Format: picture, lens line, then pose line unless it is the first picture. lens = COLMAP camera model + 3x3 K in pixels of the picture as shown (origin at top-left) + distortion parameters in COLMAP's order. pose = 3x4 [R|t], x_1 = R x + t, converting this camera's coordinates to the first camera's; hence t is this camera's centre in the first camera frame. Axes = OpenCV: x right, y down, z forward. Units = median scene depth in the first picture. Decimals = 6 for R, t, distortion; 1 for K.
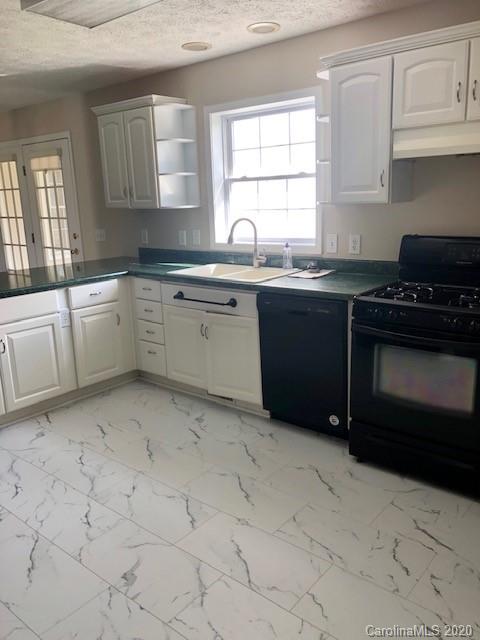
lens RADIAL K [[526.3, 0, 245.8], [0, 526.3, 319.5], [0, 0, 1]] dist [0.070576, 0.004787]
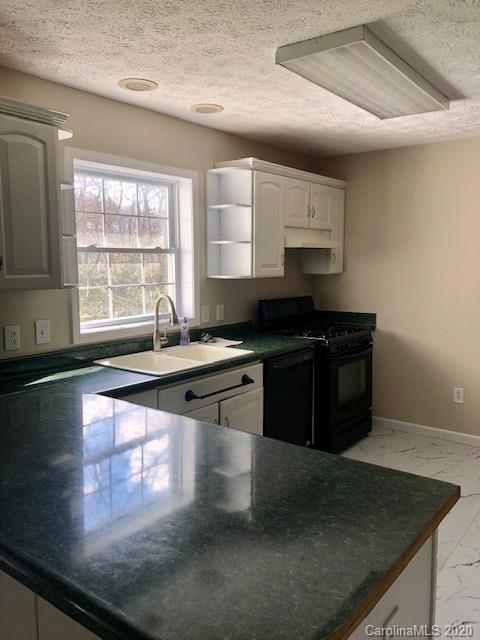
lens RADIAL K [[526.3, 0, 245.8], [0, 526.3, 319.5], [0, 0, 1]] dist [0.070576, 0.004787]
pose [[-0.043265, -0.087501, 0.995225, -0.928295], [0.219045, 0.971089, 0.094901, -0.218784], [-0.974755, 0.222105, -0.022847, 0.954679]]
